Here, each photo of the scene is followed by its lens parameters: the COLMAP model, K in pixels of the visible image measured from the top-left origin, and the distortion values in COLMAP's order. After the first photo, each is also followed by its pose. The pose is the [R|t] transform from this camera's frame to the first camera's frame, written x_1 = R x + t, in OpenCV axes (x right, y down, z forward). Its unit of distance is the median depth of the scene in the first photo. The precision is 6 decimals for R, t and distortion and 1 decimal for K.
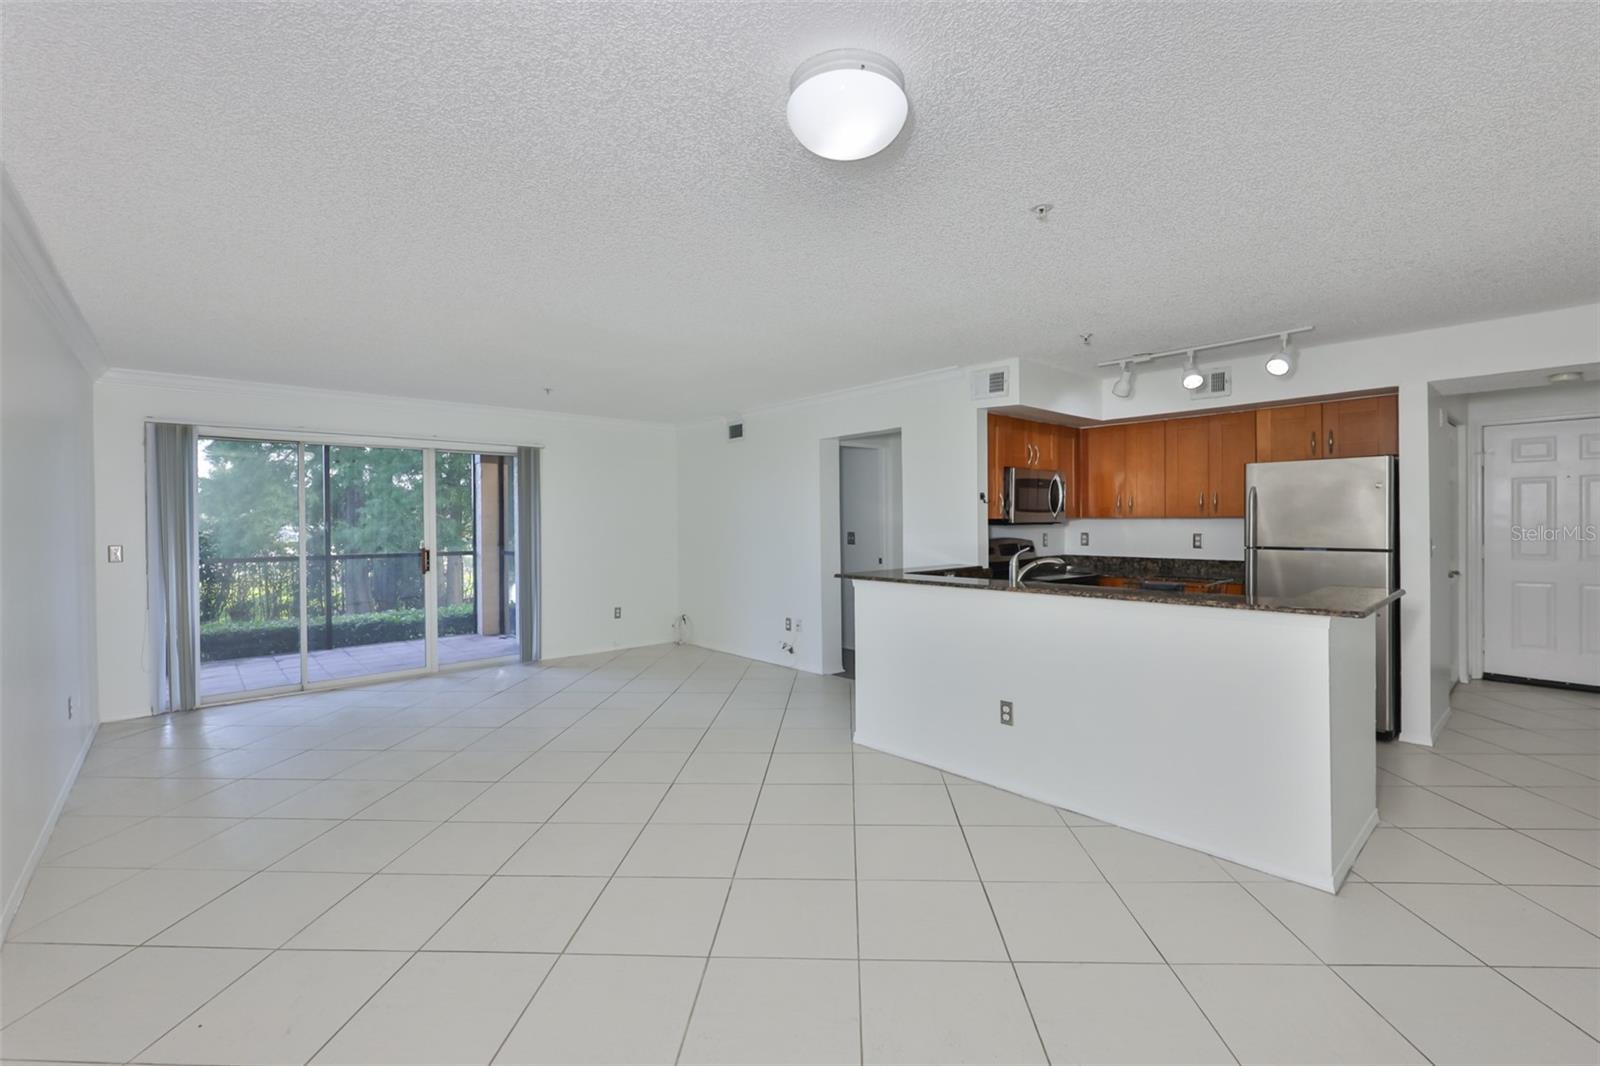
lens RADIAL K [[699.1, 0, 801.9], [0, 699.1, 530.0], [0, 0, 1]] dist [0.000615, -0.000345]
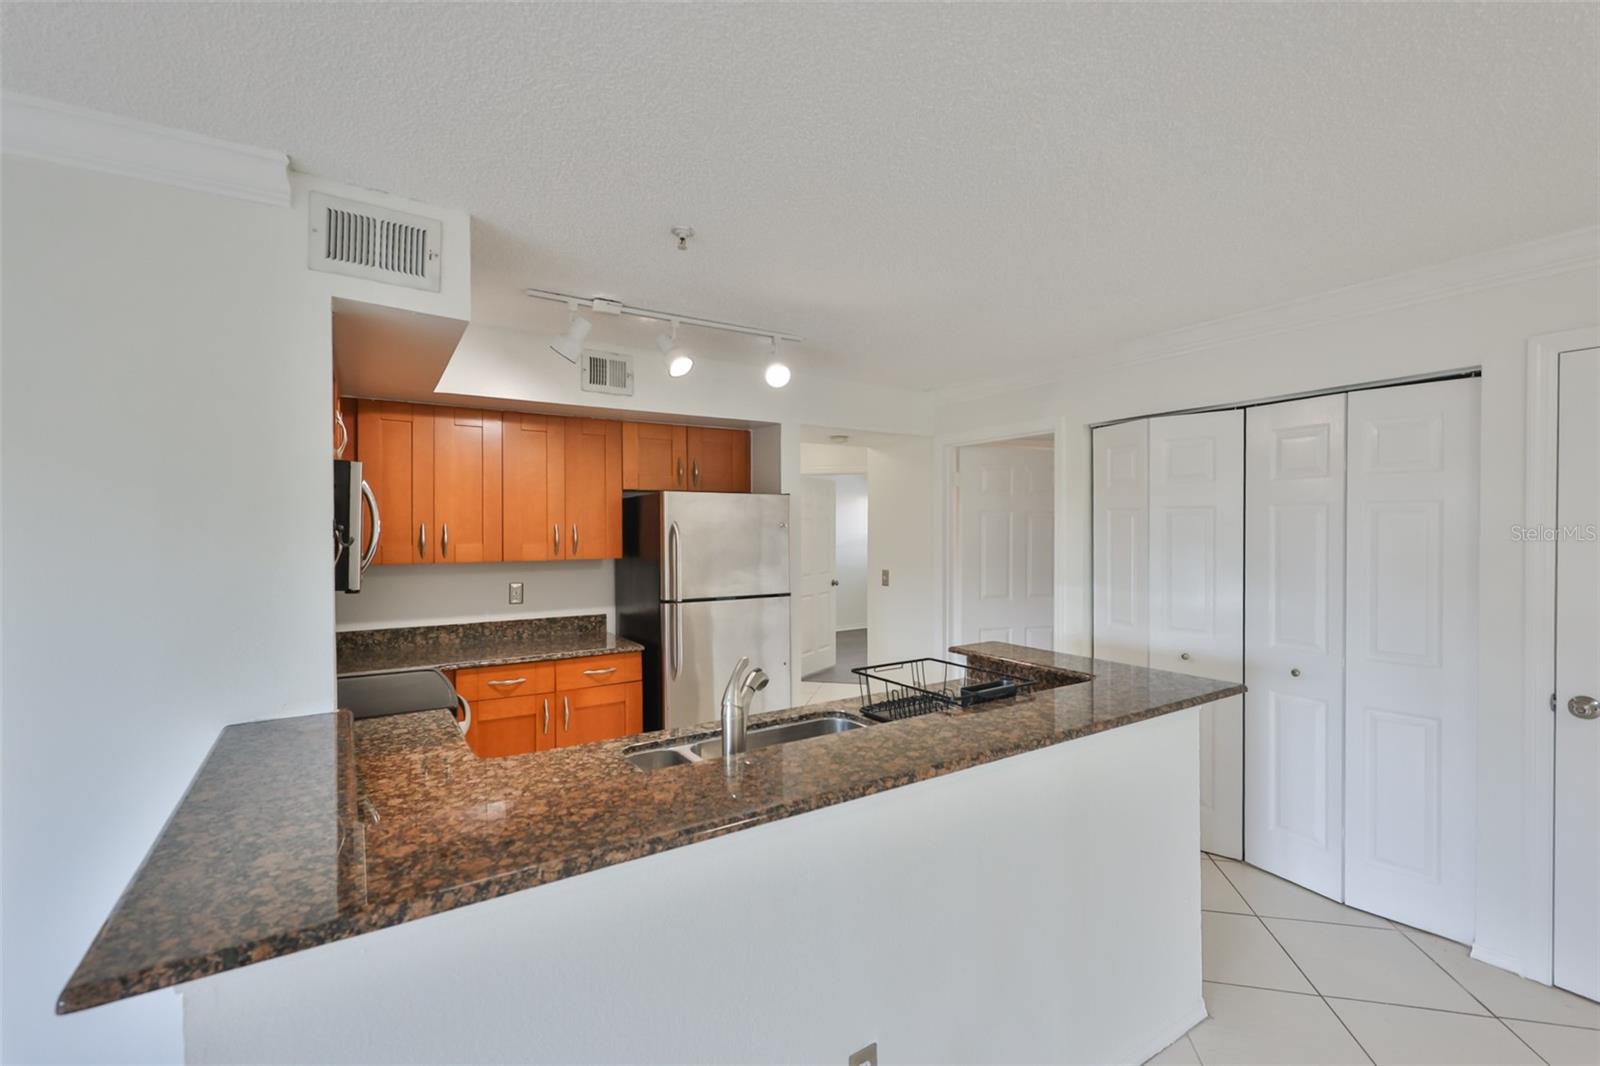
lens RADIAL K [[694.5, 0, 809.7], [0, 694.5, 533.9], [0, 0, 1]] dist [-0.001276, -0.000205]
pose [[0.153389, 0.003245, 0.988161, -0.067809], [0.017581, 0.999827, -0.006013, -0.033304], [-0.988010, 0.018295, 0.153305, 0.593378]]
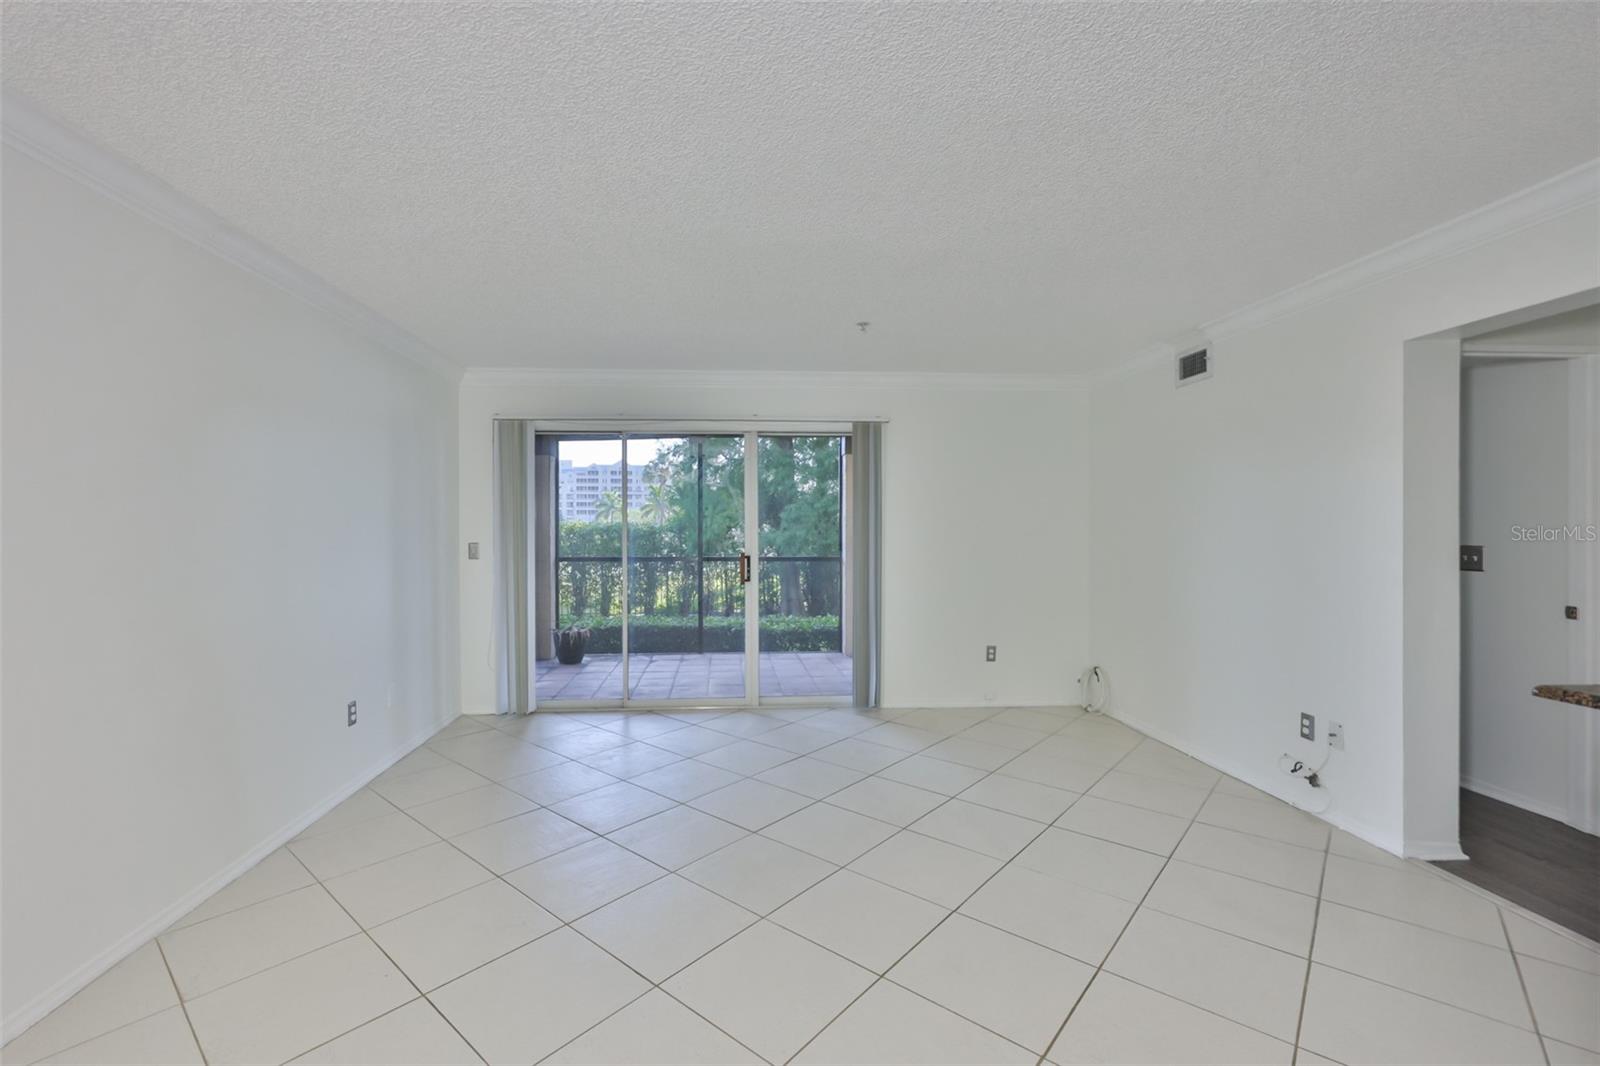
lens RADIAL K [[682.0, 0, 769.0], [0, 682.0, 536.6], [0, 0, 1]] dist [0.000793, -0.000021]
pose [[0.789815, 0.014140, -0.613182, -0.029378], [-0.014244, 0.999887, 0.004711, 0.002416], [0.613180, 0.005013, 0.789928, 0.423024]]
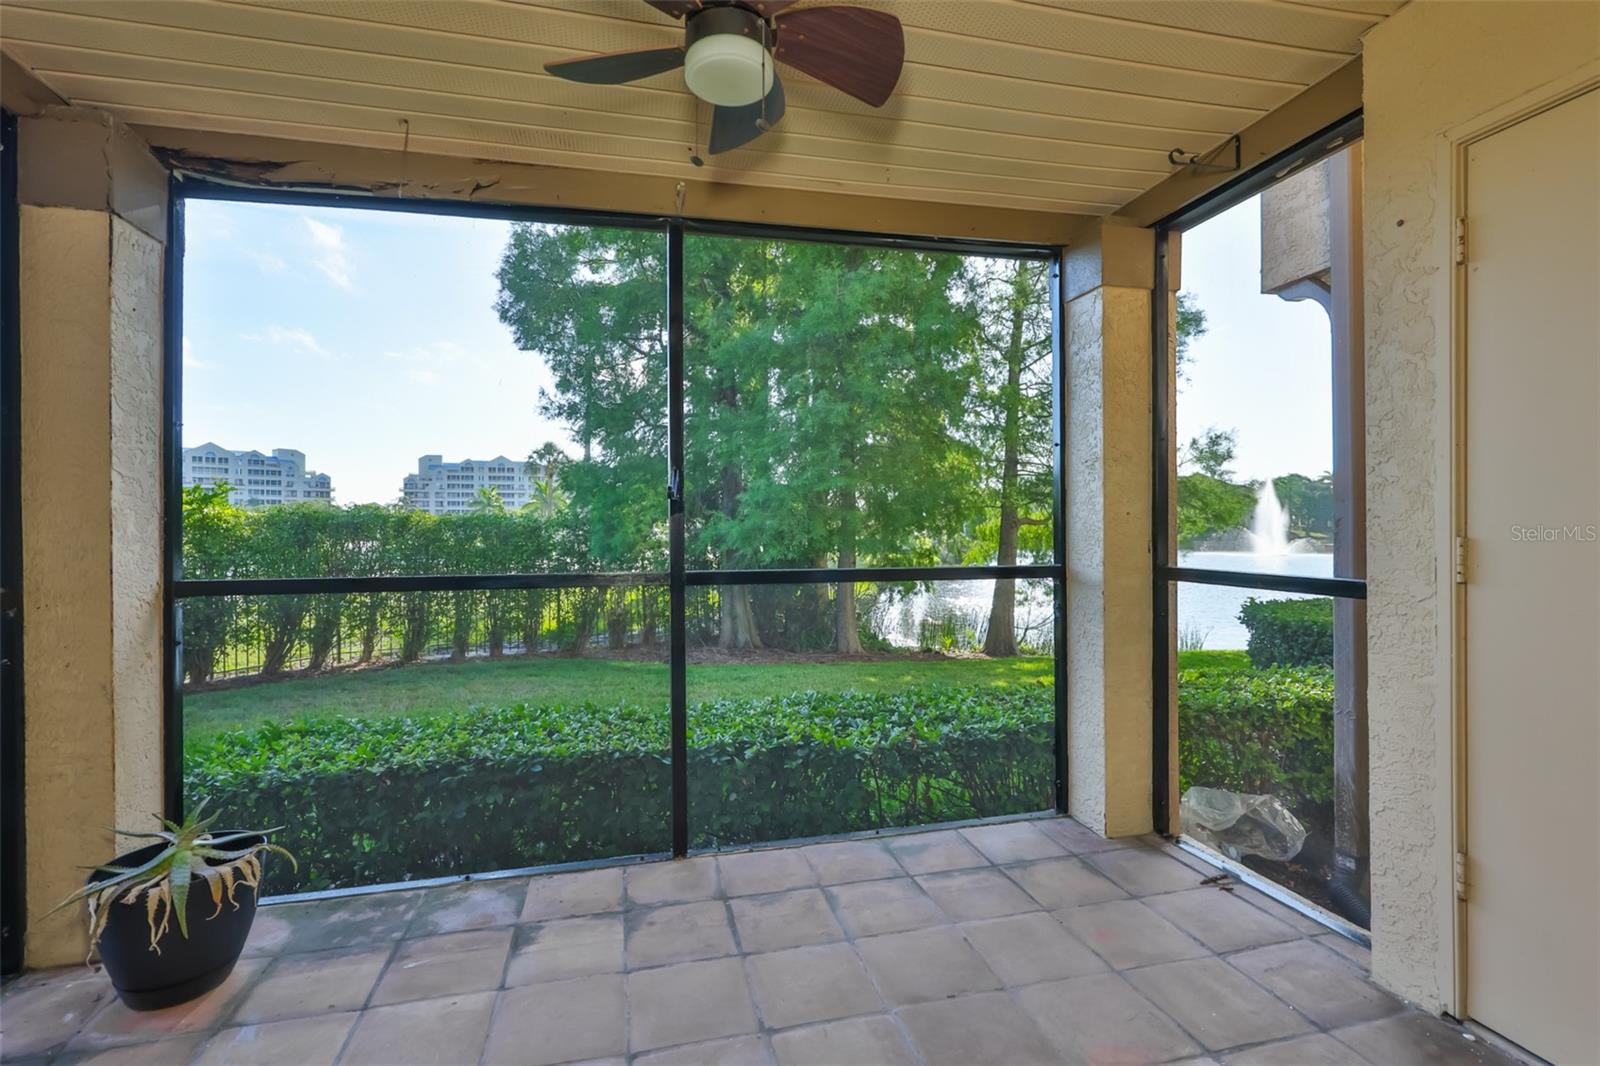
lens RADIAL K [[664.5, 0, 841.7], [0, 664.5, 528.3], [0, 0, 1]] dist [-0.000725, -0.000071]
pose [[0.920712, -0.000043, -0.390242, -0.662902], [-0.003786, 0.999952, -0.009043, 0.025233], [0.390223, 0.009803, 0.920668, 1.015946]]
